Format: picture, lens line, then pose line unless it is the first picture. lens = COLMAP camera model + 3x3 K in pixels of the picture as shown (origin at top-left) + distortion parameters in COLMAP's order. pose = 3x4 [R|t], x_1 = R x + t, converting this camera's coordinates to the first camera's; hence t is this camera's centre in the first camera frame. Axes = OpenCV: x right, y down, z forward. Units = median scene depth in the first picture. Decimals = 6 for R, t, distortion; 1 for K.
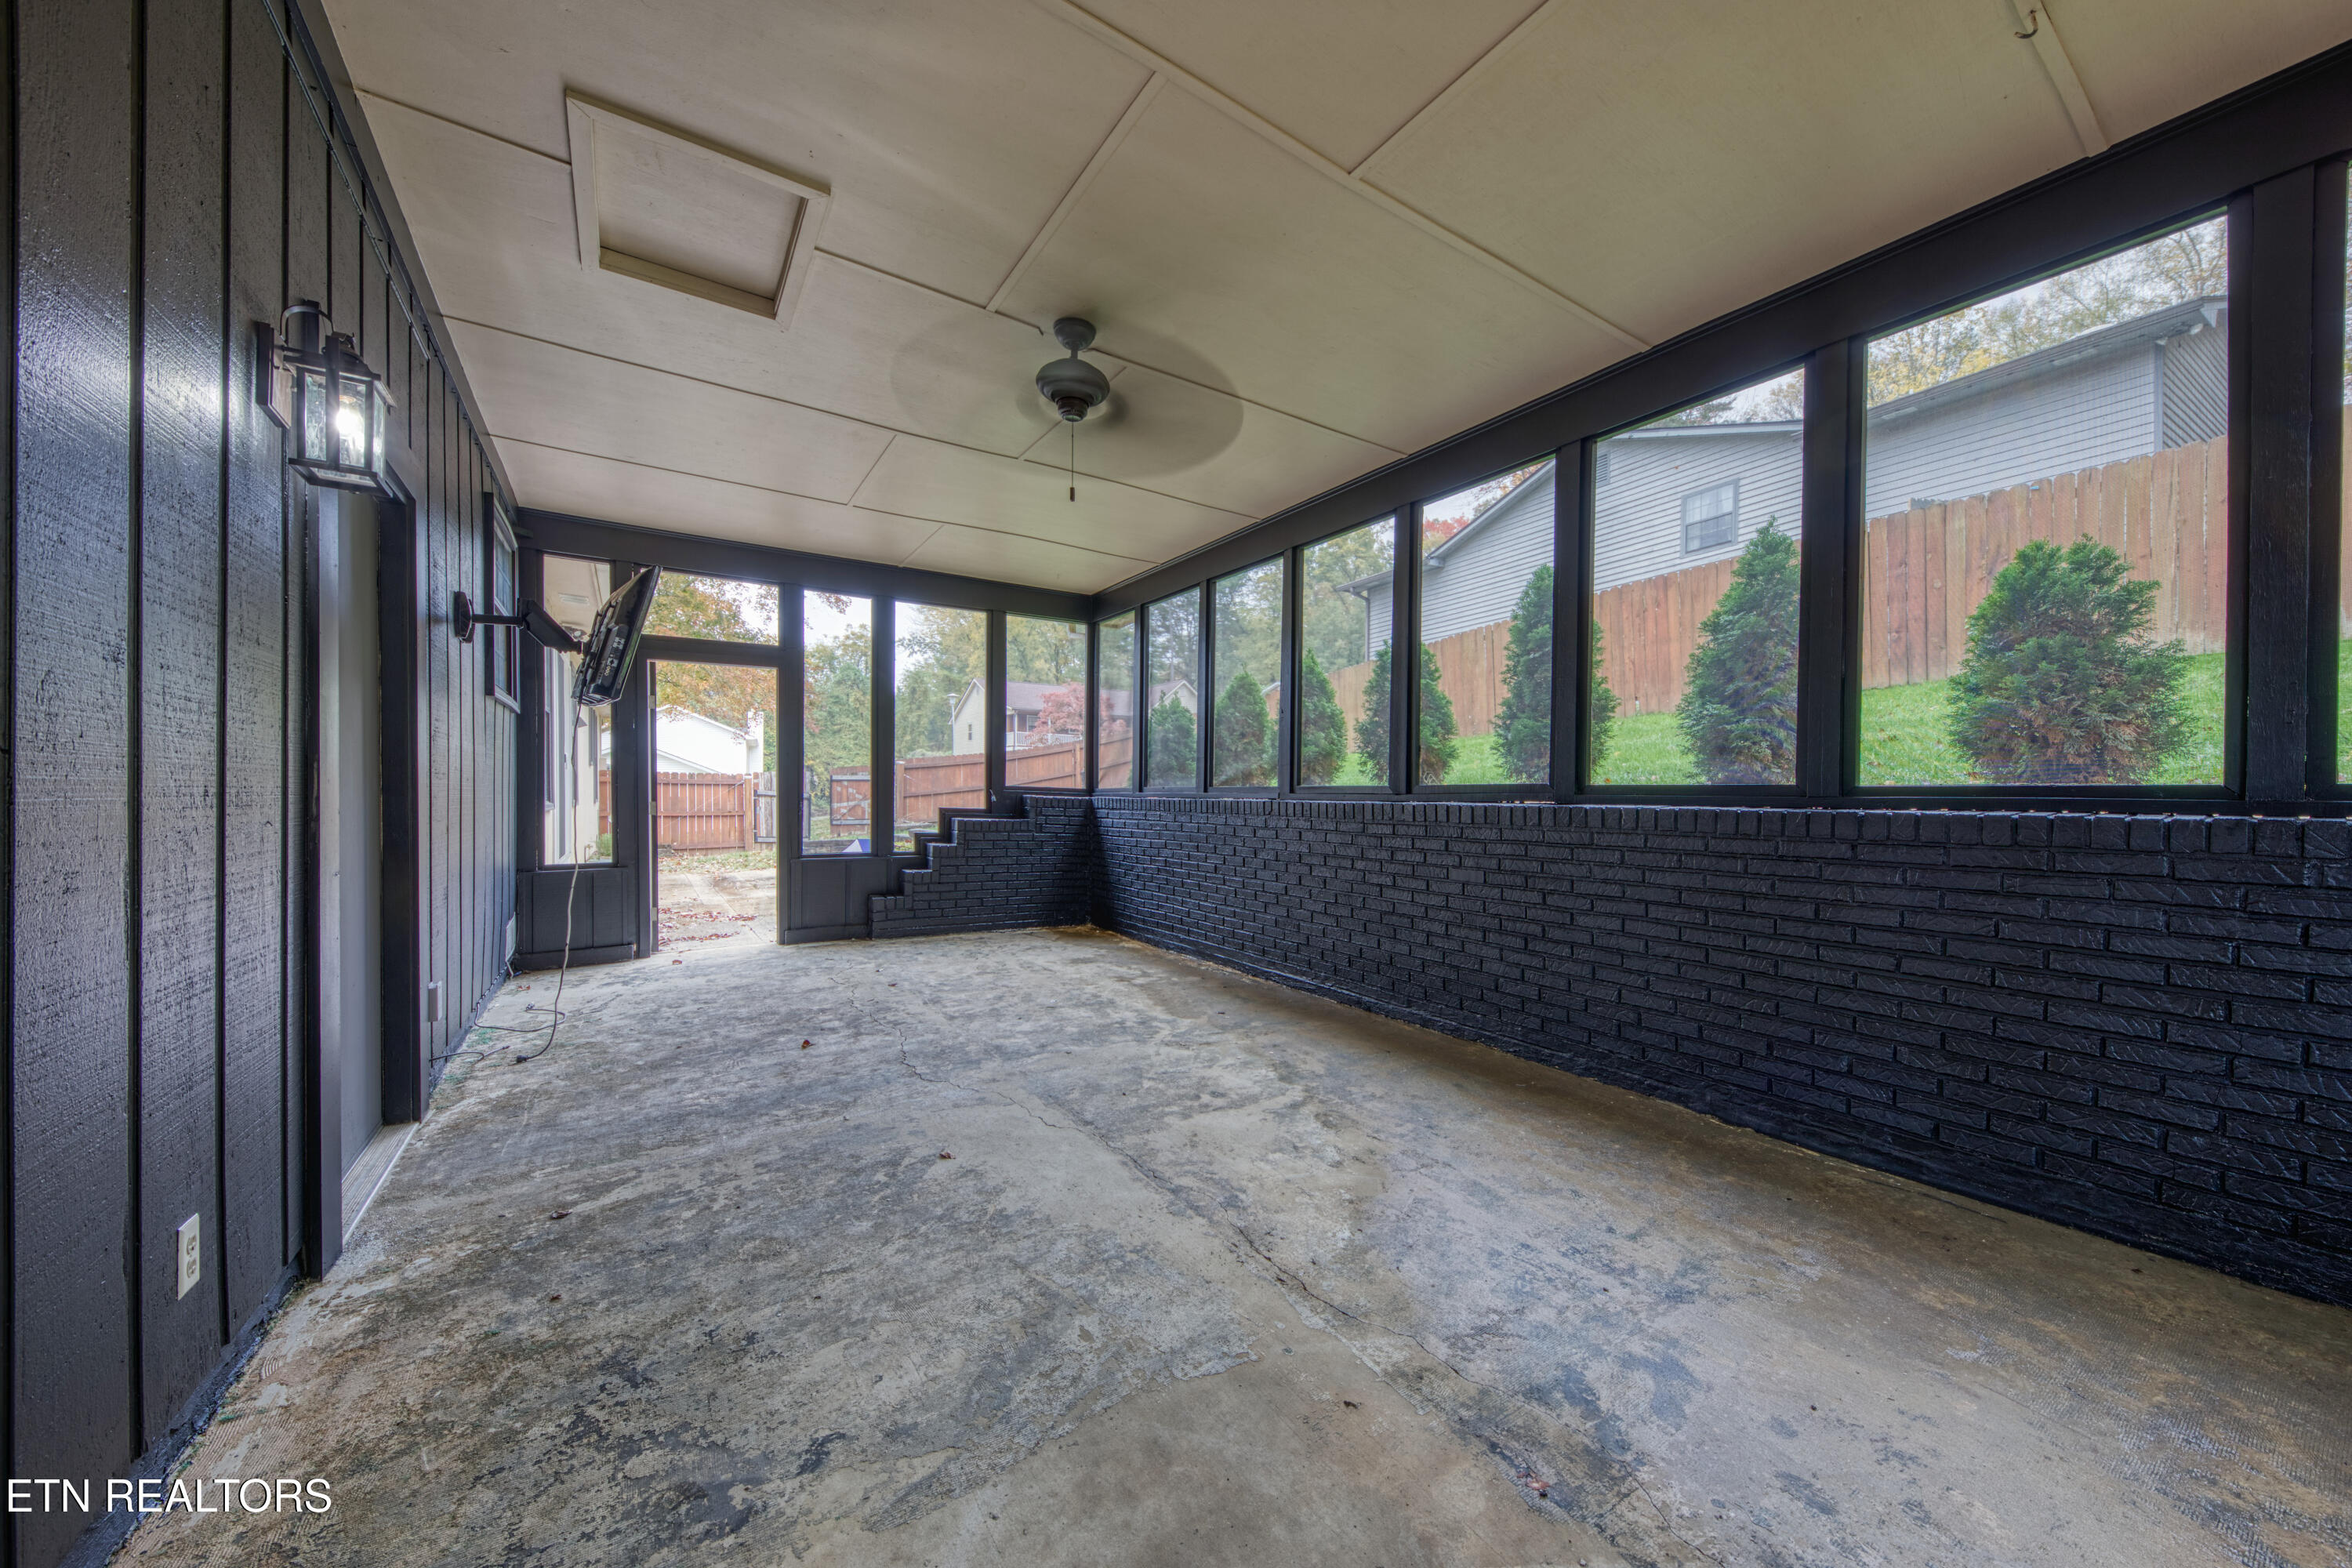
lens RADIAL K [[806.0, 0, 1169.3], [0, 806.0, 810.0], [0, 0, 1]] dist [0.001269, -0.003851]
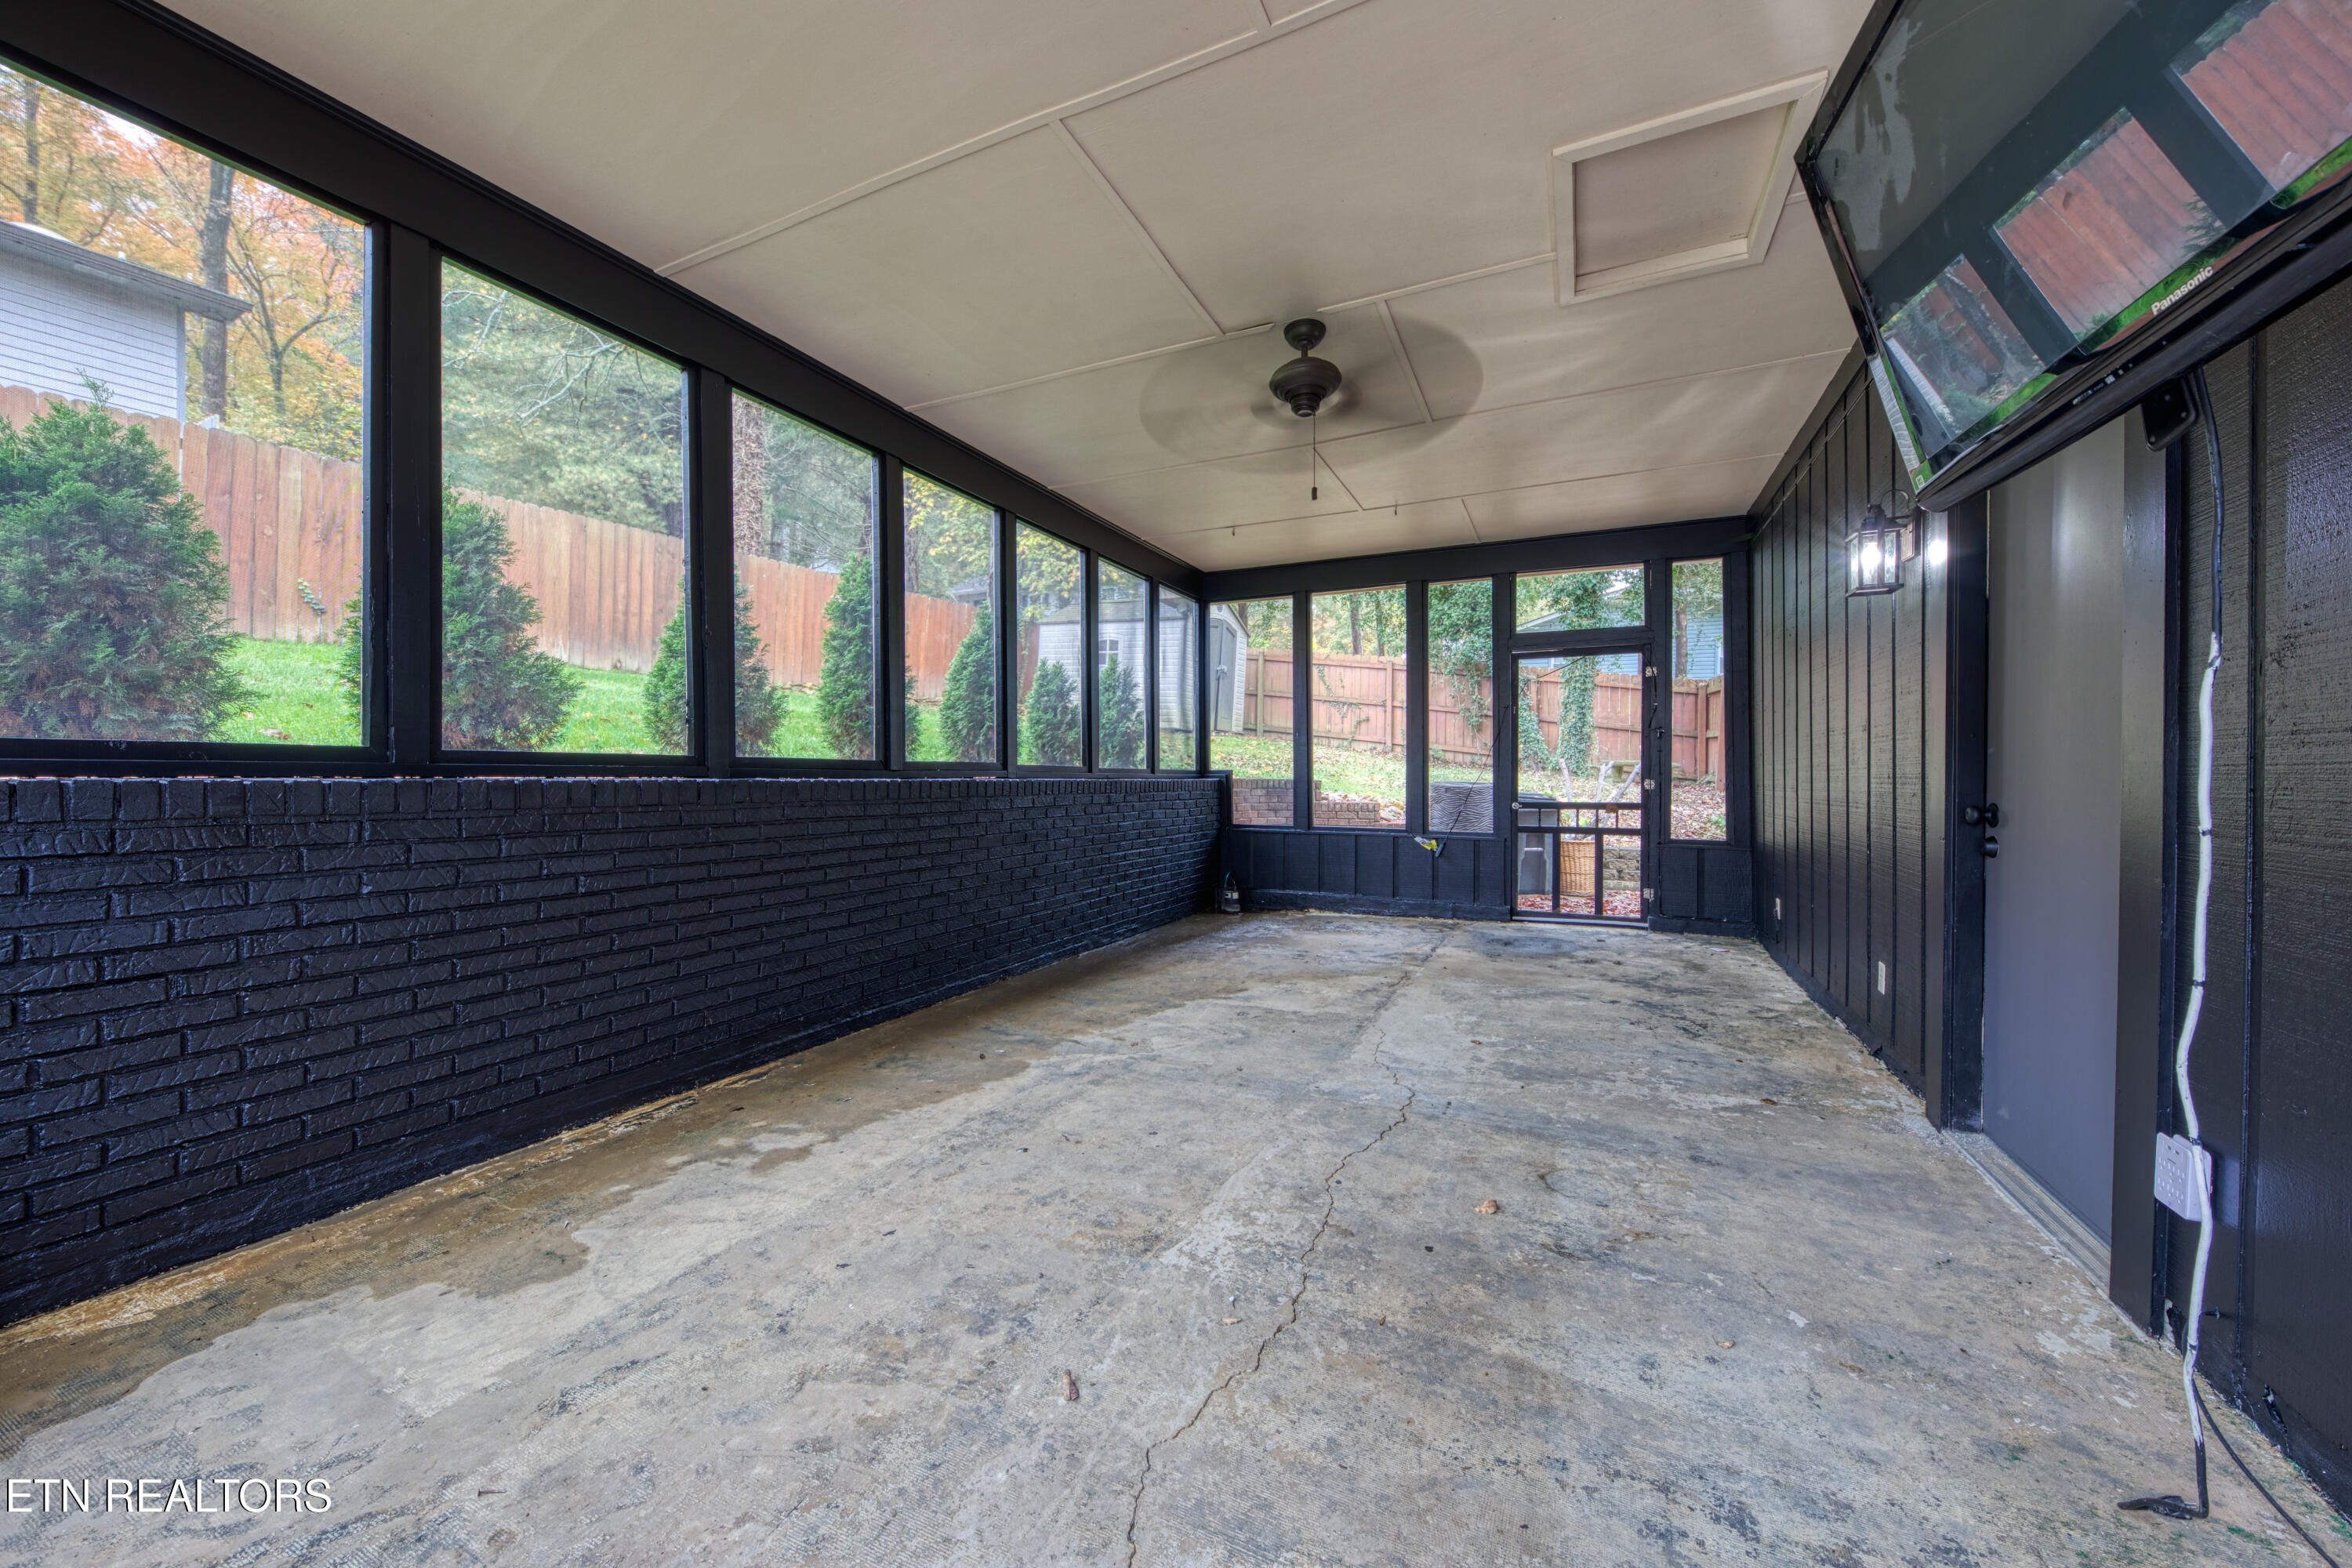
lens RADIAL K [[833.3, 0, 1177.9], [0, 833.3, 808.9], [0, 0, 1]] dist [0.000544, -0.000084]
pose [[-0.515897, -0.044022, 0.855519, -0.968229], [0.008367, 0.998372, 0.056419, -0.034337], [-0.856610, 0.036264, -0.514689, 1.727939]]
